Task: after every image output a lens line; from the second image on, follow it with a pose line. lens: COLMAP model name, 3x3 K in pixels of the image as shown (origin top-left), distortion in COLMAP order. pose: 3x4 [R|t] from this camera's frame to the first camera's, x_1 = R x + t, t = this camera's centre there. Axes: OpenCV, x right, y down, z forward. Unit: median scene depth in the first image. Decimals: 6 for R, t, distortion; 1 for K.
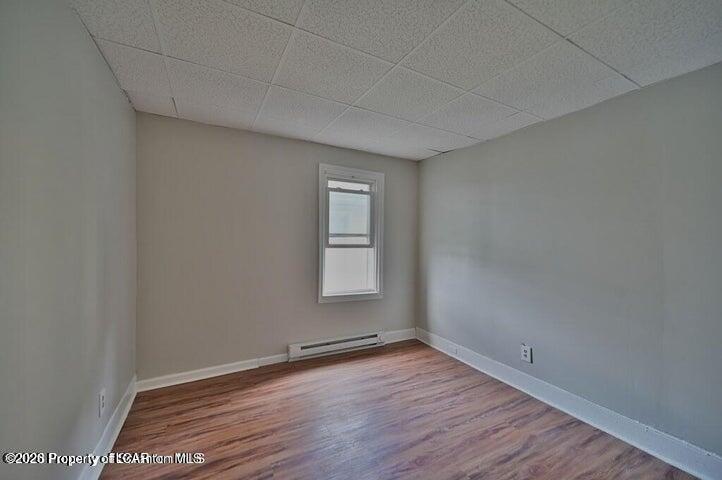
lens RADIAL K [[287.9, 0, 358.9], [0, 287.9, 234.1], [0, 0, 1]] dist [0.001881, 0.000476]
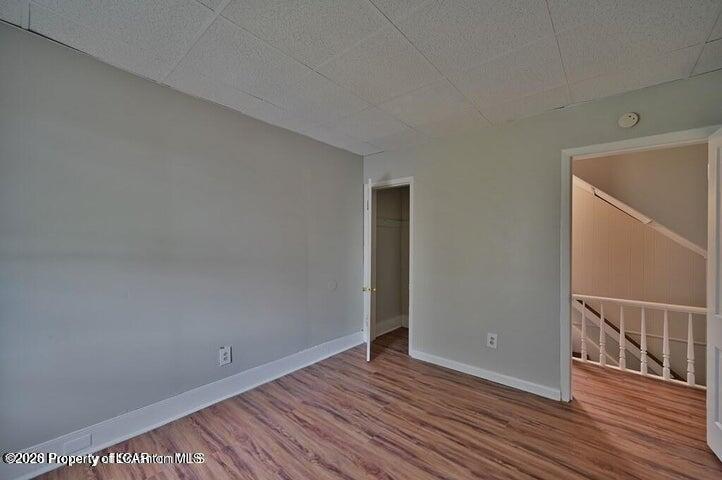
lens RADIAL K [[287.9, 0, 363.5], [0, 287.9, 239.9], [0, 0, 1]] dist [0.001881, 0.000476]
pose [[-0.312662, -0.020623, 0.949641, -0.544064], [0.001832, 0.999749, 0.022315, 0.038865], [-0.949863, 0.008717, -0.312546, 1.150344]]
